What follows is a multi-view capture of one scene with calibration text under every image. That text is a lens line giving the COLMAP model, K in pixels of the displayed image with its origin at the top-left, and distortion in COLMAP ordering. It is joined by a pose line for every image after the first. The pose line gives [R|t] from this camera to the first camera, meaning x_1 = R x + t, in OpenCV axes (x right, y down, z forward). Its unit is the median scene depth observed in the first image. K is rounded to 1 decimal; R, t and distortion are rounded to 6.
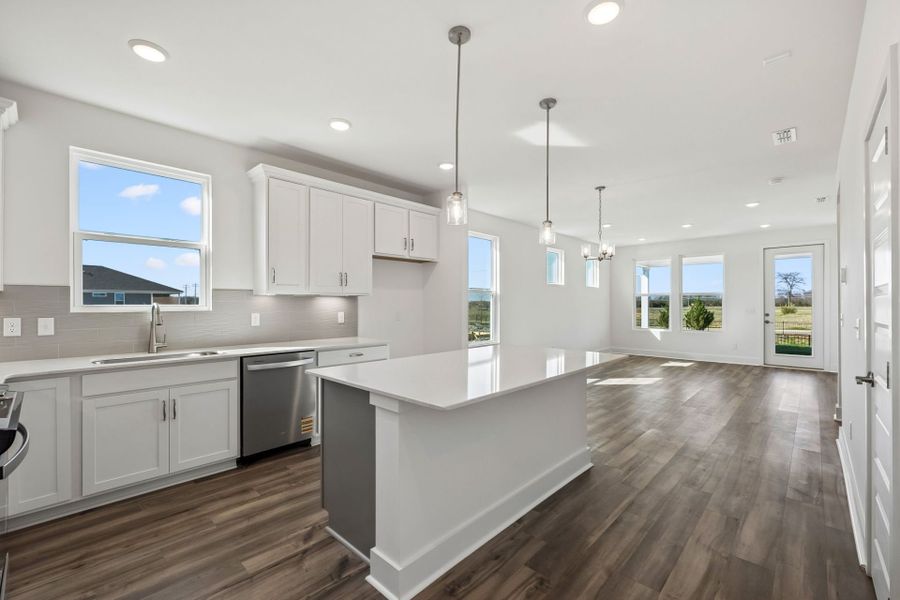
lens RADIAL K [[380.6, 0, 450.0], [0, 380.6, 300.0], [0, 0, 1]] dist [0.001573, 0.000099]
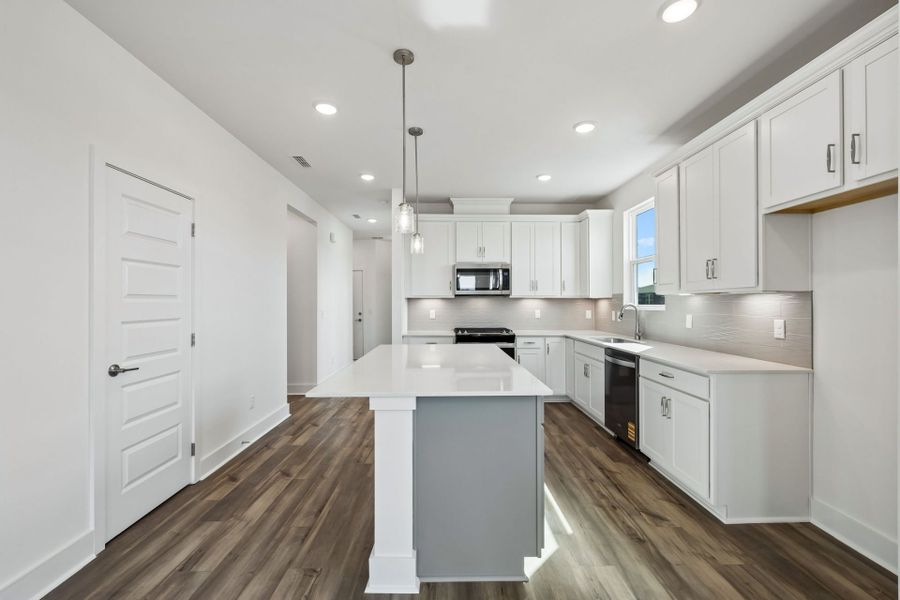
lens RADIAL K [[380.6, 0, 450.0], [0, 380.6, 300.0], [0, 0, 1]] dist [0.001573, 0.000099]
pose [[-0.716607, -0.002507, -0.697473, 0.766768], [0.009833, 0.999858, -0.013696, 0.007618], [0.697408, -0.016673, -0.716480, 1.687494]]
